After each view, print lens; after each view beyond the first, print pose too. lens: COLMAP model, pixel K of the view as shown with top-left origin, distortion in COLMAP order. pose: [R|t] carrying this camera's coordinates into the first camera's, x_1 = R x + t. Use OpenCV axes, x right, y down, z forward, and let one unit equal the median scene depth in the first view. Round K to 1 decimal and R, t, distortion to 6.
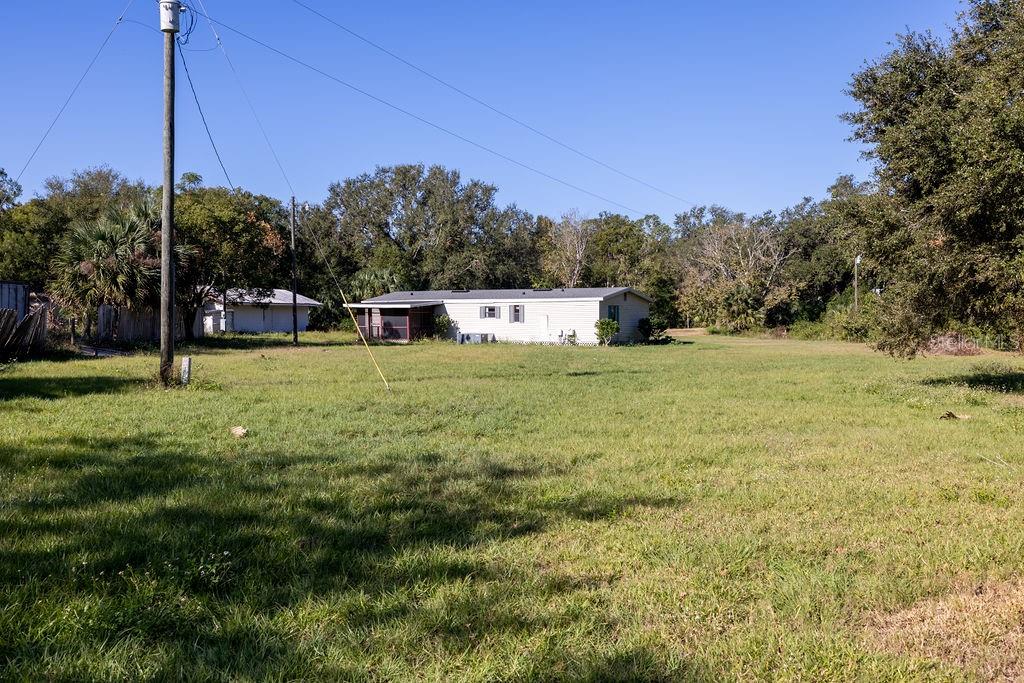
lens RADIAL K [[995.8, 0, 512.0], [0, 995.8, 341.5], [0, 0, 1]] dist [0.047349, -0.004001]
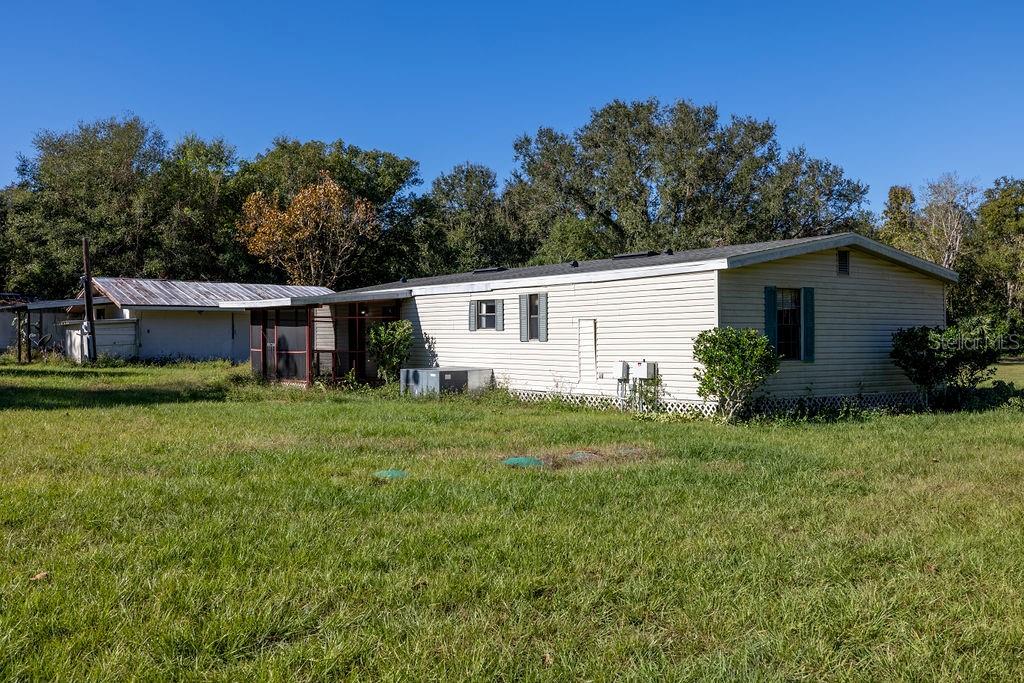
lens RADIAL K [[995.8, 0, 512.0], [0, 995.8, 341.5], [0, 0, 1]] dist [0.047349, -0.004001]
pose [[0.918872, -0.001898, -0.394551, 0.141364], [-0.006479, 0.999781, -0.019899, -0.011243], [0.394502, 0.020841, 0.918659, 0.643336]]
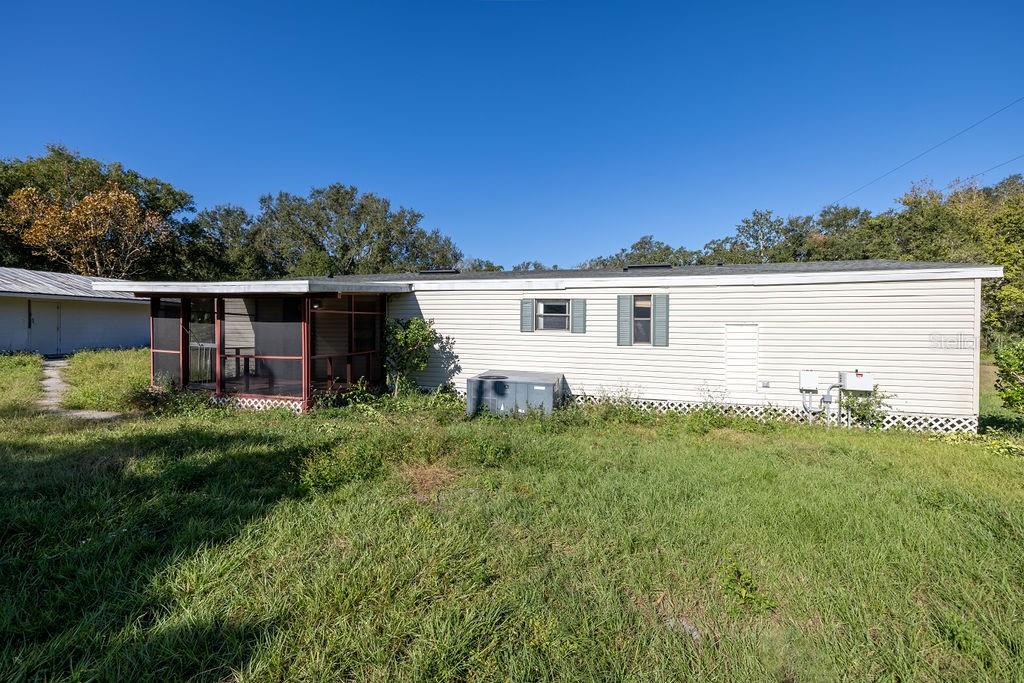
lens RADIAL K [[432.0, 0, 512.0], [0, 432.0, 327.7], [0, 0, 1]] dist [0.007972, -0.000217]
pose [[0.966200, 0.009238, 0.257629, -0.076581], [-0.004162, 0.999786, -0.020243, -0.021573], [-0.257761, 0.018487, 0.966032, 0.850294]]
